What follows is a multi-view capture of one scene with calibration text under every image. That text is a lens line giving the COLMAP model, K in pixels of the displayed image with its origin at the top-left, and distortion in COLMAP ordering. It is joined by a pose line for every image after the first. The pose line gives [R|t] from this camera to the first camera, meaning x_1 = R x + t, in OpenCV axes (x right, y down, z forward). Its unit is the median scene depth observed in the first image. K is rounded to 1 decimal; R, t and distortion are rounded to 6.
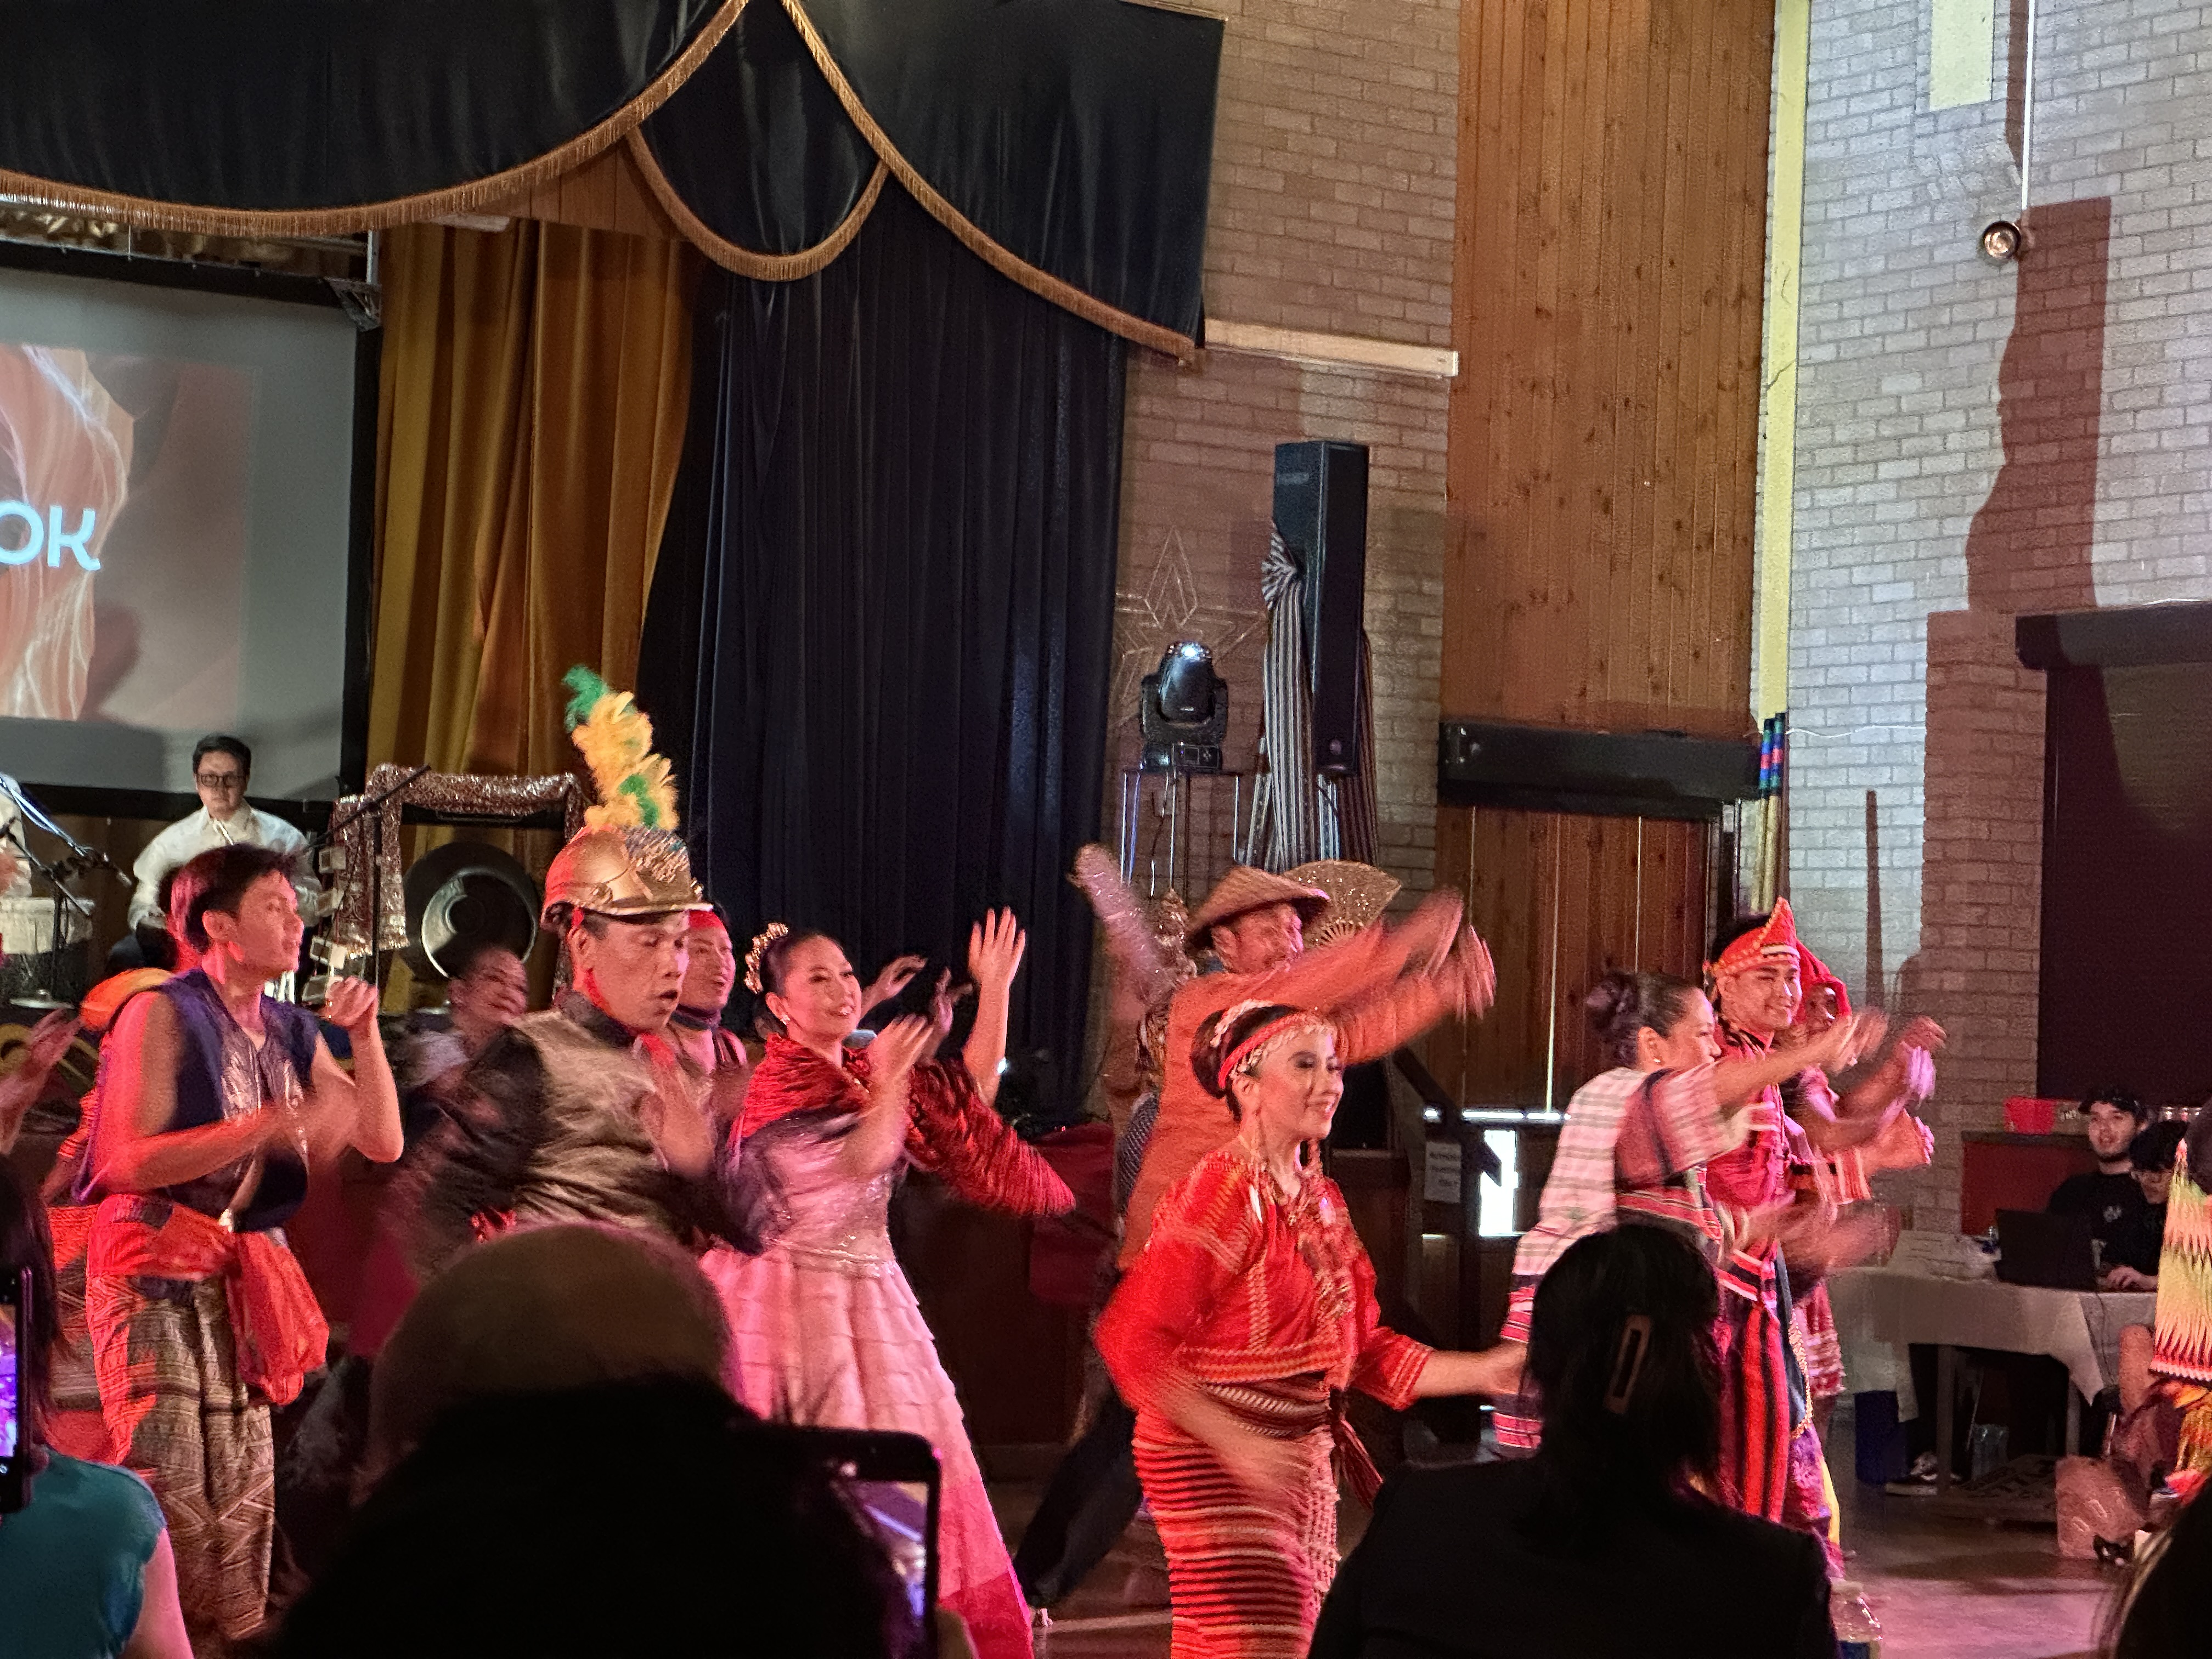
lens RADIAL K [[4912.5, 0, 1106.0], [0, 4912.5, 829.5], [0, 0, 1]] dist [0.195322, 0.485245]
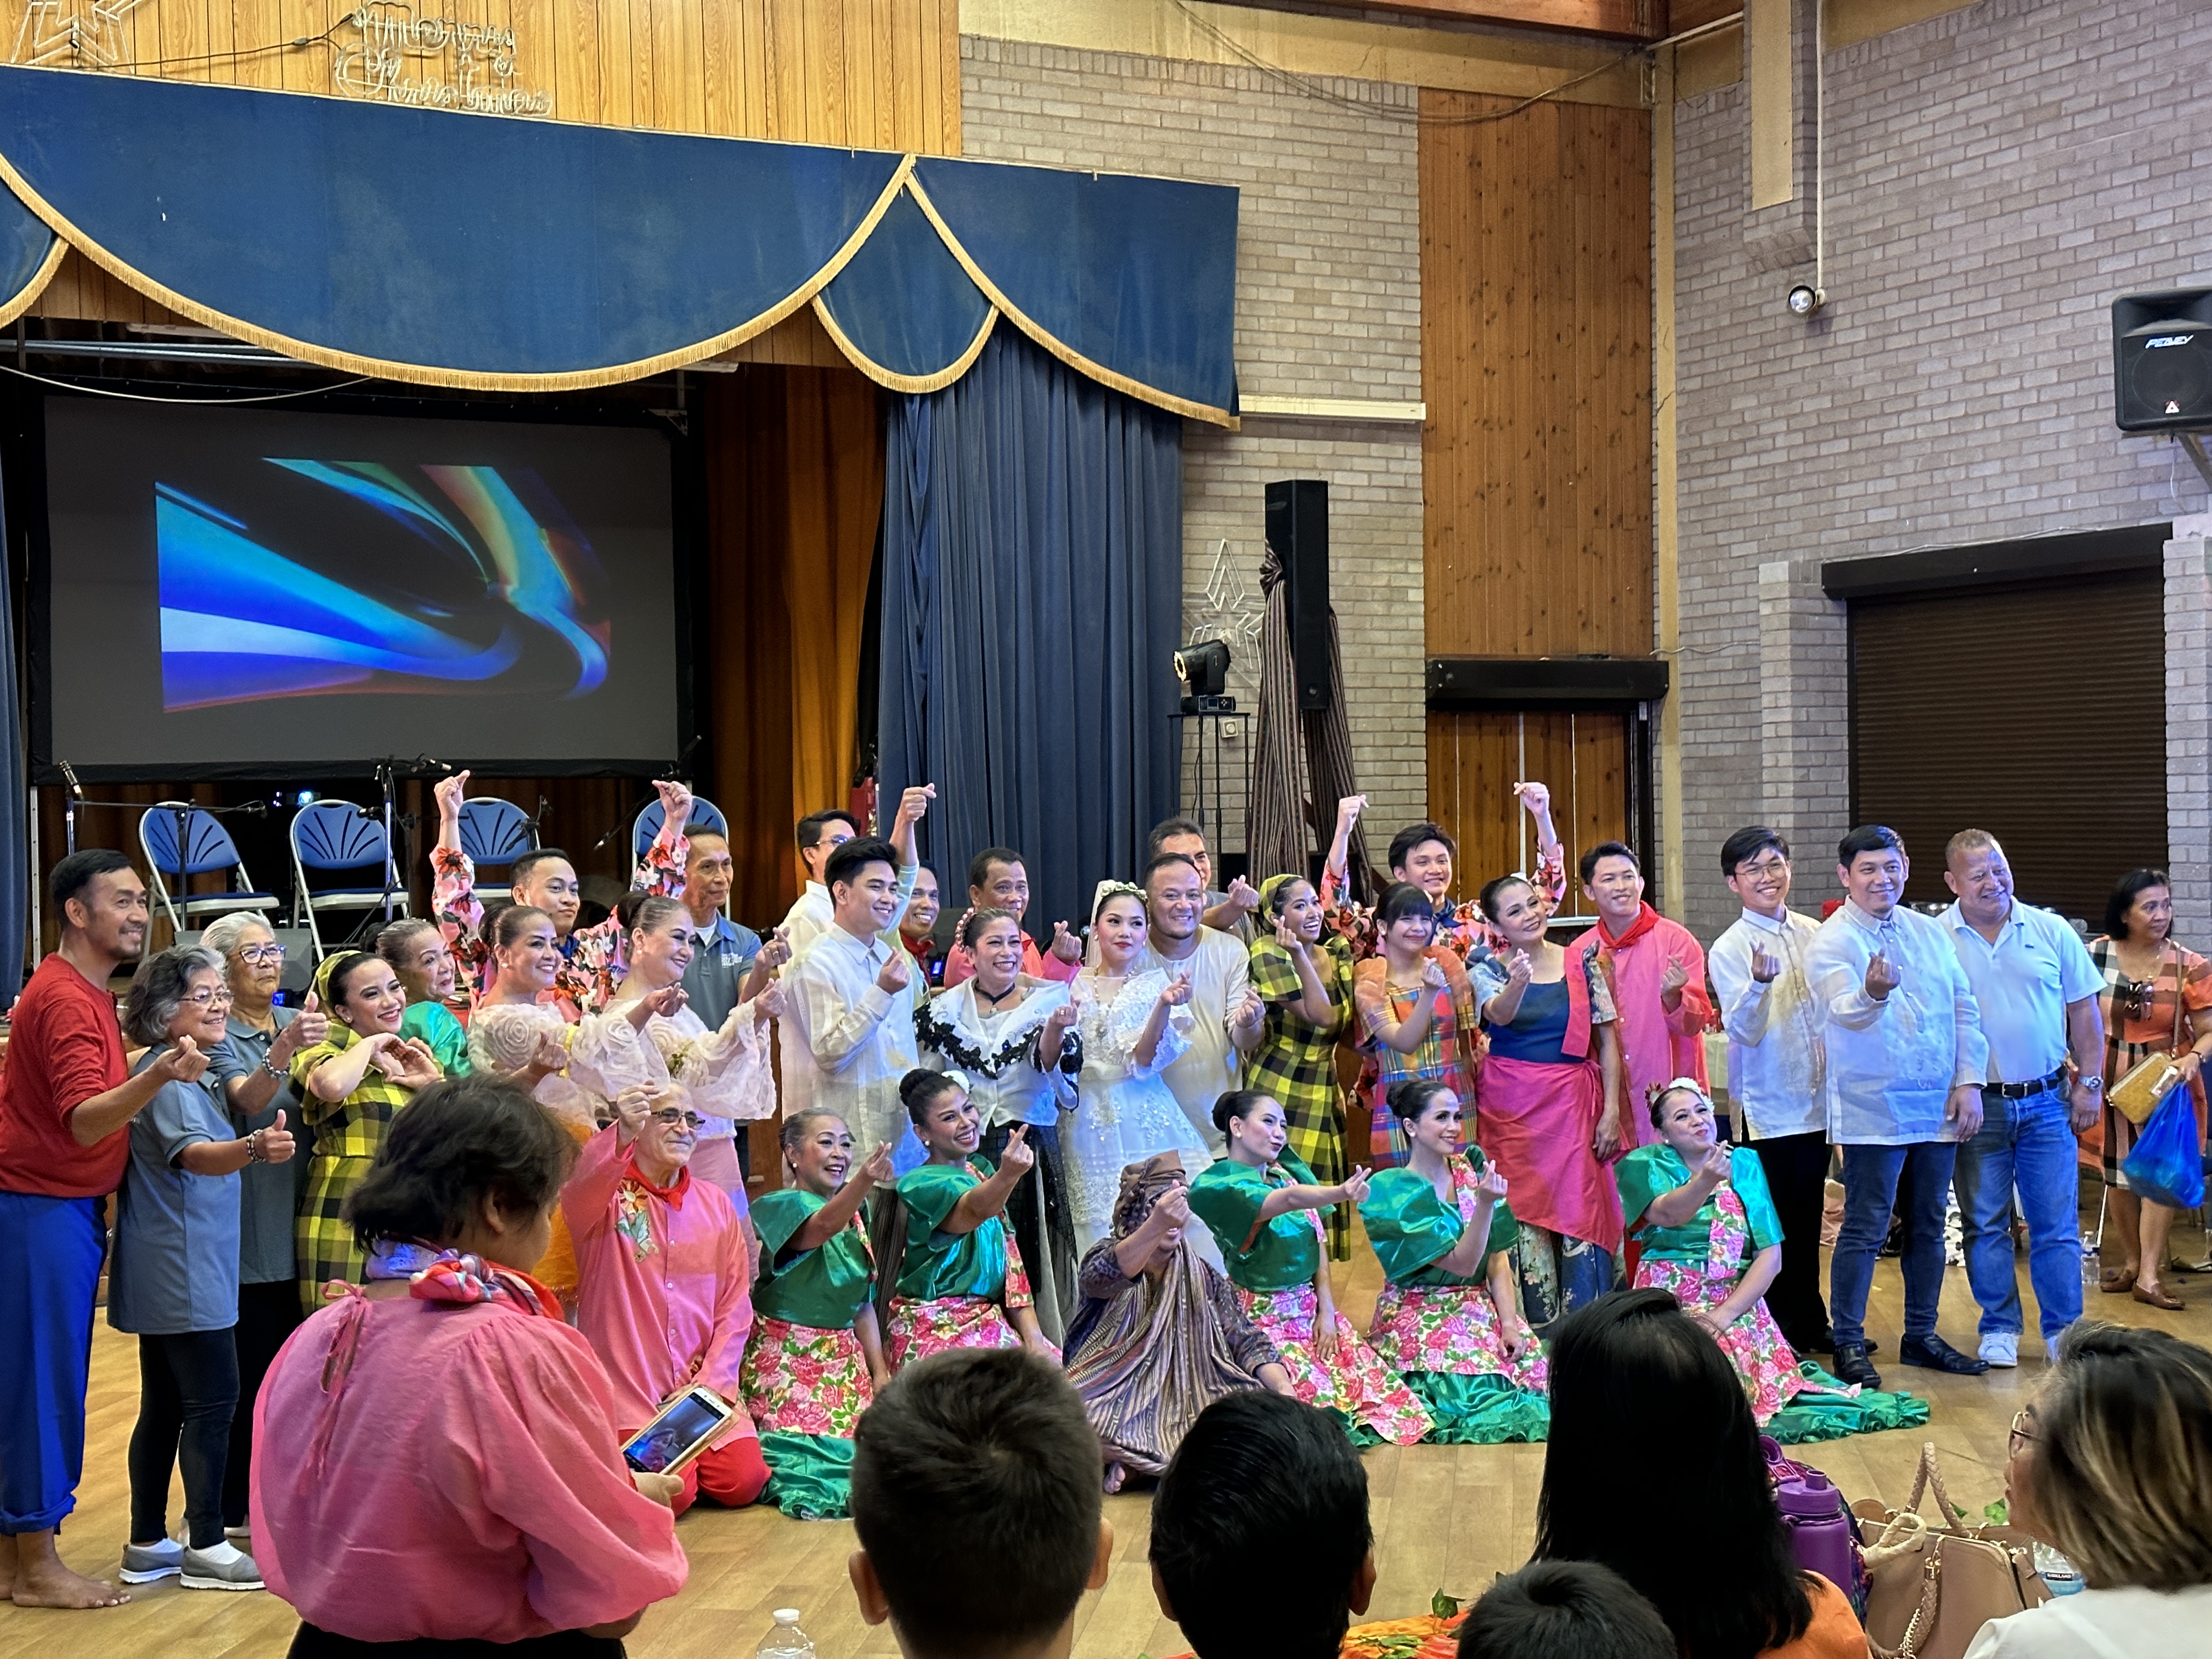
lens RADIAL K [[3078.2, 0, 1106.0], [0, 3078.2, 829.5], [0, 0, 1]] dist [0.185352, -0.060006]
pose [[0.991316, -0.050923, -0.121245, 0.081953], [0.056462, 0.997491, 0.042701, -0.015960], [0.118766, -0.049176, 0.991704, 0.078359]]
